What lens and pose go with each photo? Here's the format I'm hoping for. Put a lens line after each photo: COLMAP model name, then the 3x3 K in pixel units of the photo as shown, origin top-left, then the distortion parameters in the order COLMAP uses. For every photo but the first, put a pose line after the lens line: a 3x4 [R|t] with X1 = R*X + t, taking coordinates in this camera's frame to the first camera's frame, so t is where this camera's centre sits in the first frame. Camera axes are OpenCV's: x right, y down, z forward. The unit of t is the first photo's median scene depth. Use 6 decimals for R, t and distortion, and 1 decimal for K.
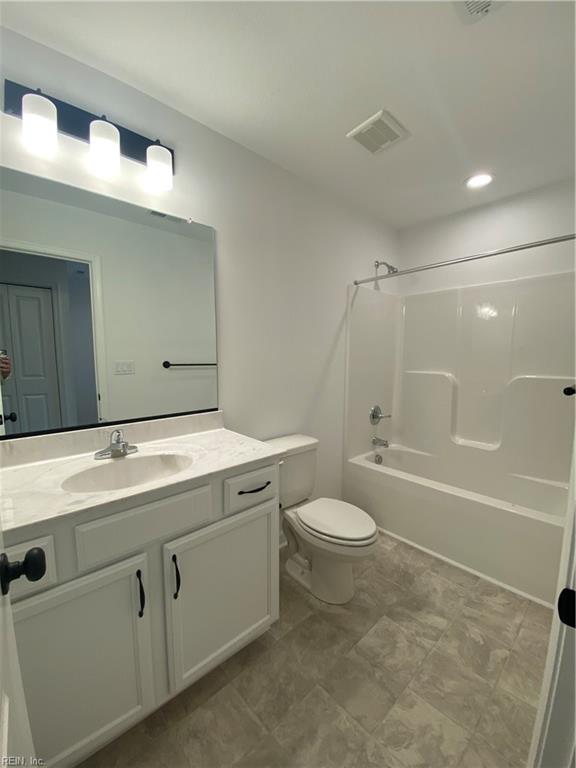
lens RADIAL K [[307.8, 0, 292.2], [0, 307.8, 383.8], [0, 0, 1]] dist [0.001270, -0.001824]
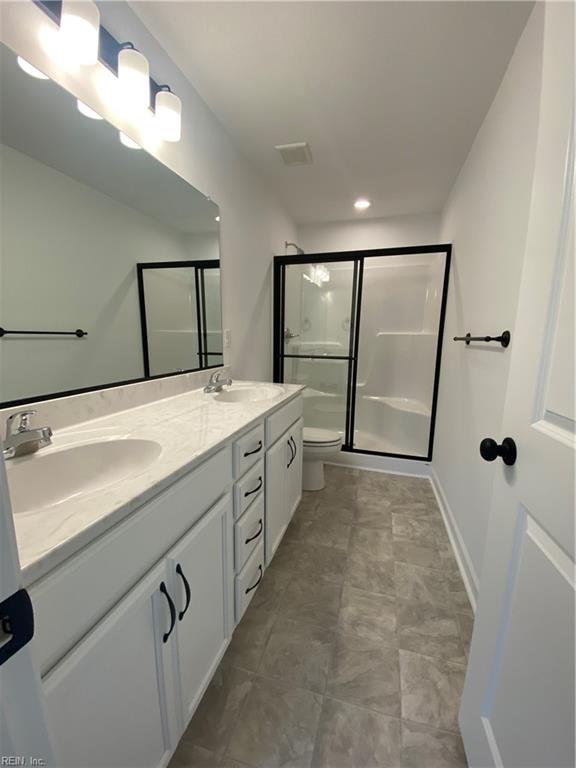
lens RADIAL K [[309.4, 0, 285.1], [0, 309.4, 382.0], [0, 0, 1]] dist [0.000048, -0.001696]
pose [[0.854076, -0.054573, 0.517278, -0.584312], [0.028364, 0.997888, 0.058446, 0.066597], [-0.519375, -0.035245, 0.853819, 0.078024]]
